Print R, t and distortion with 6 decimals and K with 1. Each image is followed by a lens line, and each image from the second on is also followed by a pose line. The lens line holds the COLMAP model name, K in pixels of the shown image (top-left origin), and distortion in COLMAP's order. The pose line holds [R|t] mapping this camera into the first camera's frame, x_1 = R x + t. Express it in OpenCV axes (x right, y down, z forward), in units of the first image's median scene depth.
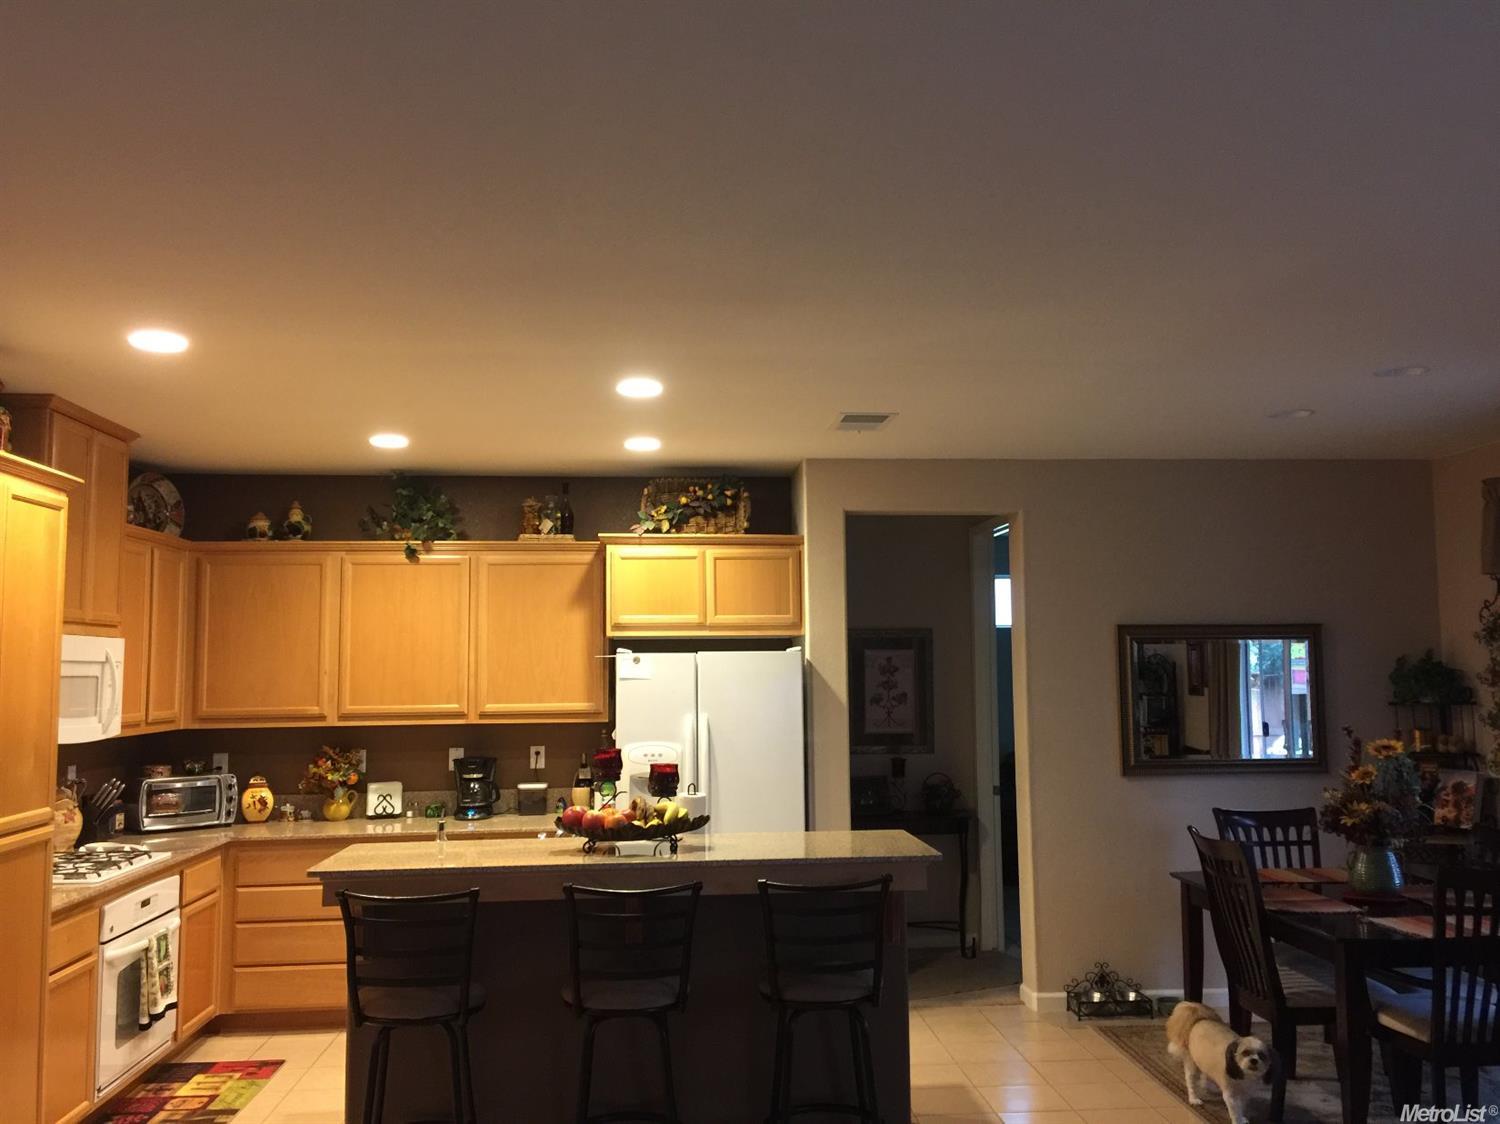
lens RADIAL K [[1282.5, 0, 766.3], [0, 1282.5, 557.6], [0, 0, 1]] dist [0.067988, -0.043260]
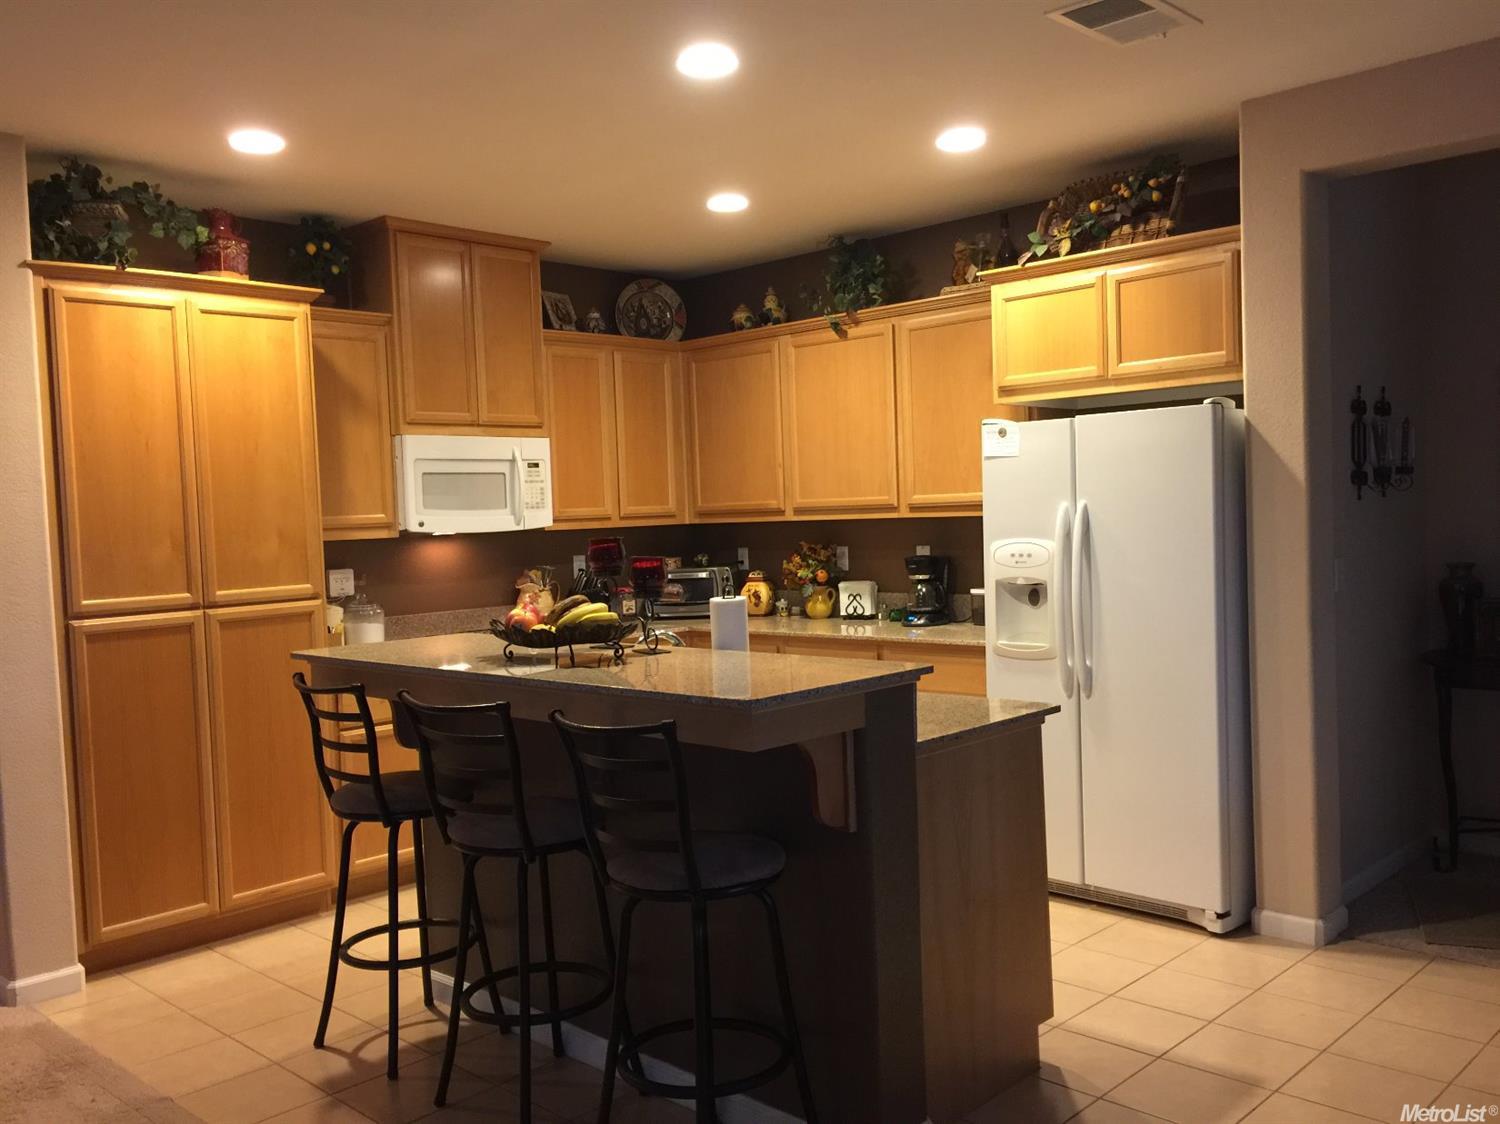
lens RADIAL K [[1282.5, 0, 755.0], [0, 1282.5, 558.9], [0, 0, 1]] dist [0.067988, -0.043260]
pose [[0.661549, 0.014173, -0.749768, 0.353230], [0.096032, 0.989988, 0.103446, 0.057283], [0.743728, -0.140436, 0.653564, 0.354806]]
